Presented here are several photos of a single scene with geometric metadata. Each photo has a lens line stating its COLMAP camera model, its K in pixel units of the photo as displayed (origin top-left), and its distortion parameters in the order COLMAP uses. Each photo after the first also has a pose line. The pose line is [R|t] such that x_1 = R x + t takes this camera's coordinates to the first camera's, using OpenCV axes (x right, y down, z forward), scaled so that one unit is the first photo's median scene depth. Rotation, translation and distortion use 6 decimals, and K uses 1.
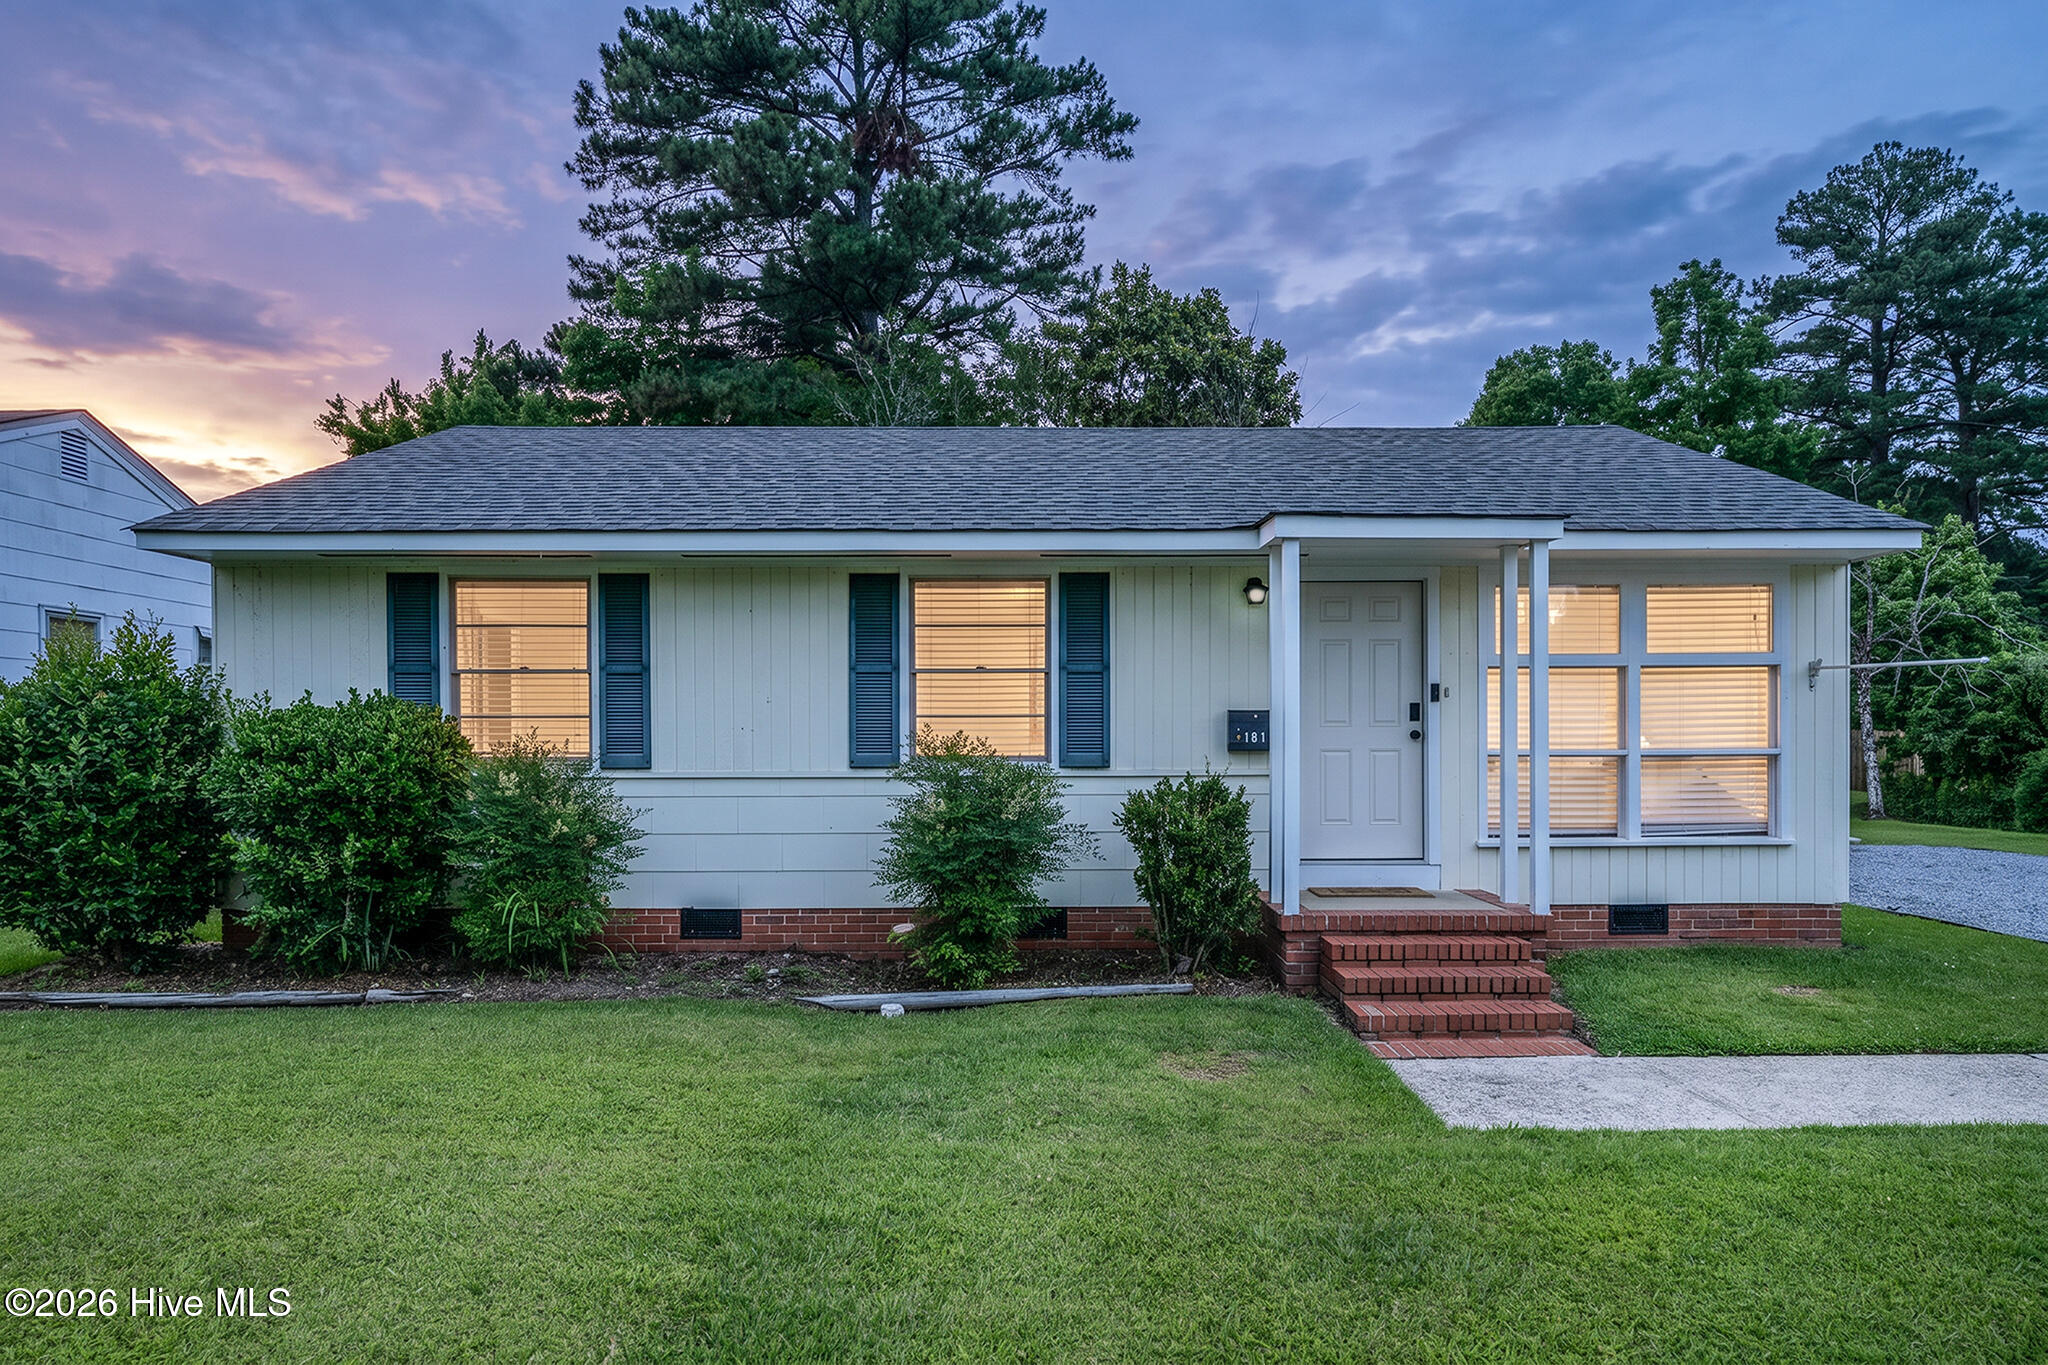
lens RADIAL K [[1070.3, 0, 1030.9], [0, 1070.3, 763.4], [0, 0, 1]] dist [0.000568, 0.002497]
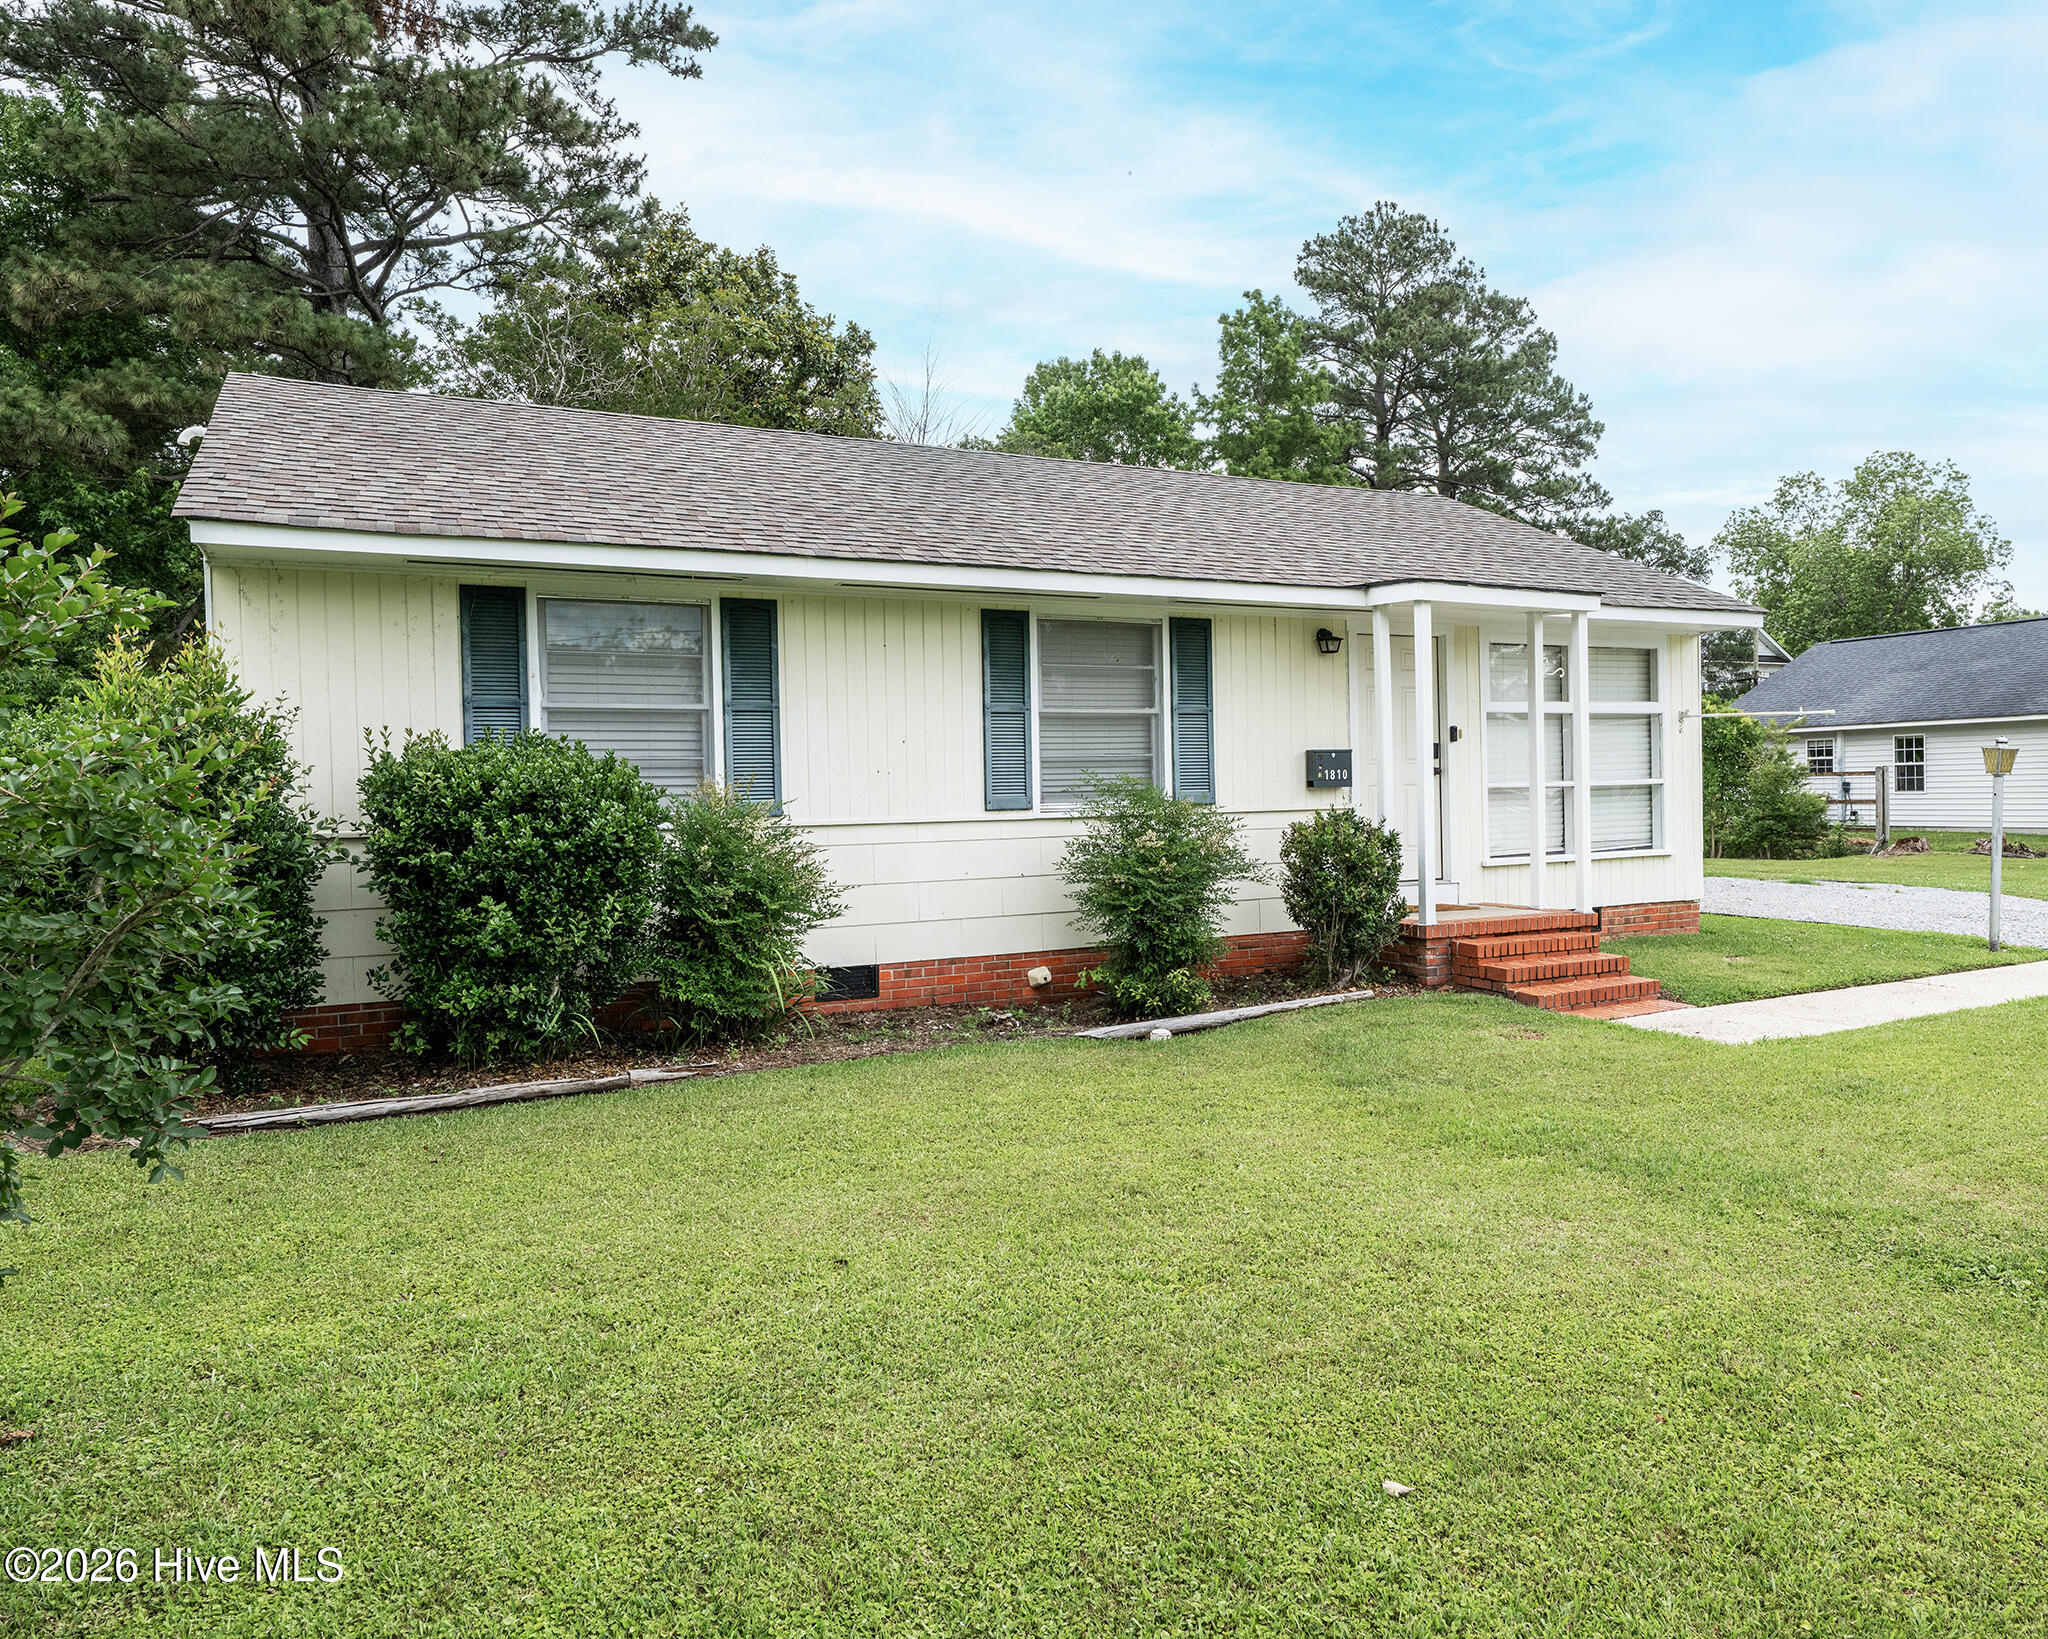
lens RADIAL K [[1326.1, 0, 1024.0], [0, 1326.1, 819.5], [0, 0, 1]] dist [0.000156, -0.000845]
pose [[0.908677, -0.025126, 0.416743, -0.626500], [0.025559, 0.999663, 0.004539, 0.007662], [-0.416717, 0.006527, 0.909013, -0.103525]]
